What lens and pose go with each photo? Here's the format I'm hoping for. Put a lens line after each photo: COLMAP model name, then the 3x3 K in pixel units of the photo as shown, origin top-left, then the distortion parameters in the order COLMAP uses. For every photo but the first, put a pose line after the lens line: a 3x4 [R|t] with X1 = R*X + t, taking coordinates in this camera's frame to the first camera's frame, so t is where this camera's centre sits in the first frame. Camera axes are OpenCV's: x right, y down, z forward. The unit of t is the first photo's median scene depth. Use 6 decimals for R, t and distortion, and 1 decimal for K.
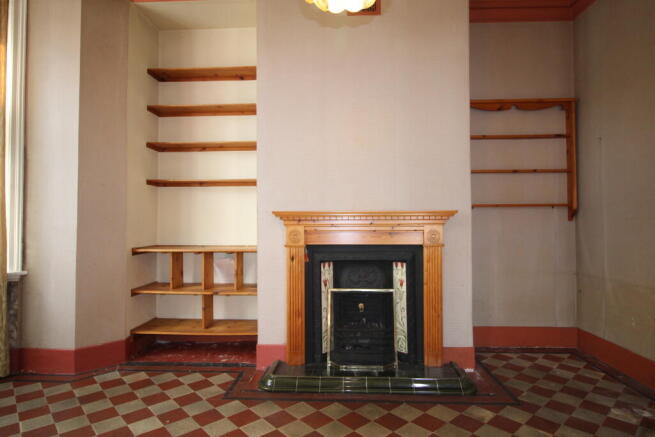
lens RADIAL K [[370.6, 0, 324.3], [0, 370.6, 222.5], [0, 0, 1]] dist [0.029681, 0.000534]
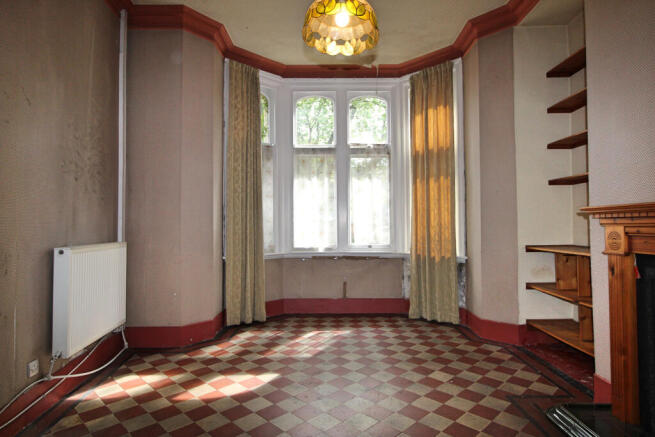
lens RADIAL K [[370.6, 0, 324.5], [0, 370.6, 216.9], [0, 0, 1]] dist [0.029681, 0.000534]
pose [[0.053864, -0.023375, -0.998275, 0.631813], [0.024509, 0.999456, -0.022081, -0.006120], [0.998247, -0.023278, 0.054407, 0.393801]]
